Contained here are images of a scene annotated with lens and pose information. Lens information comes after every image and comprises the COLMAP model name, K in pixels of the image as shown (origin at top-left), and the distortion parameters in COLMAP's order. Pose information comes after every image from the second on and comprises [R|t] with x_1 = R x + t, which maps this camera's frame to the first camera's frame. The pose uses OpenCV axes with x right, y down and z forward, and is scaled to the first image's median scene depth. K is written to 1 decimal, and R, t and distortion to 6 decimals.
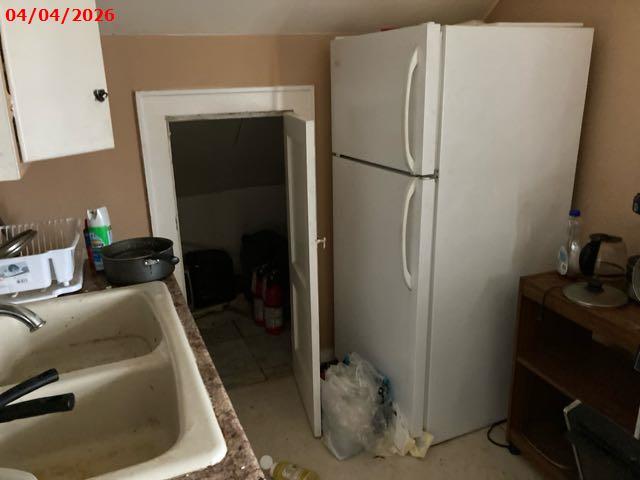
lens RADIAL K [[523.1, 0, 316.5], [0, 523.1, 240.4], [0, 0, 1]] dist [0.015089, -0.003488]
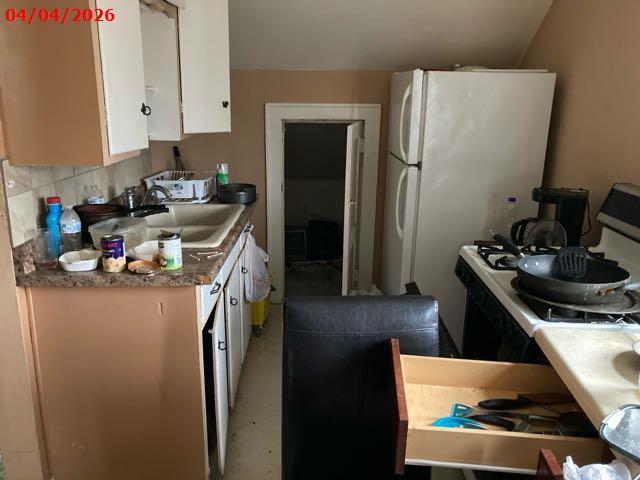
lens RADIAL K [[523.1, 0, 316.5], [0, 523.1, 240.4], [0, 0, 1]] dist [0.015089, -0.003488]
pose [[0.922521, 0.140273, -0.359552, 0.507086], [-0.148707, 0.988872, 0.004245, 0.127143], [0.356147, 0.049552, 0.933115, -0.515884]]
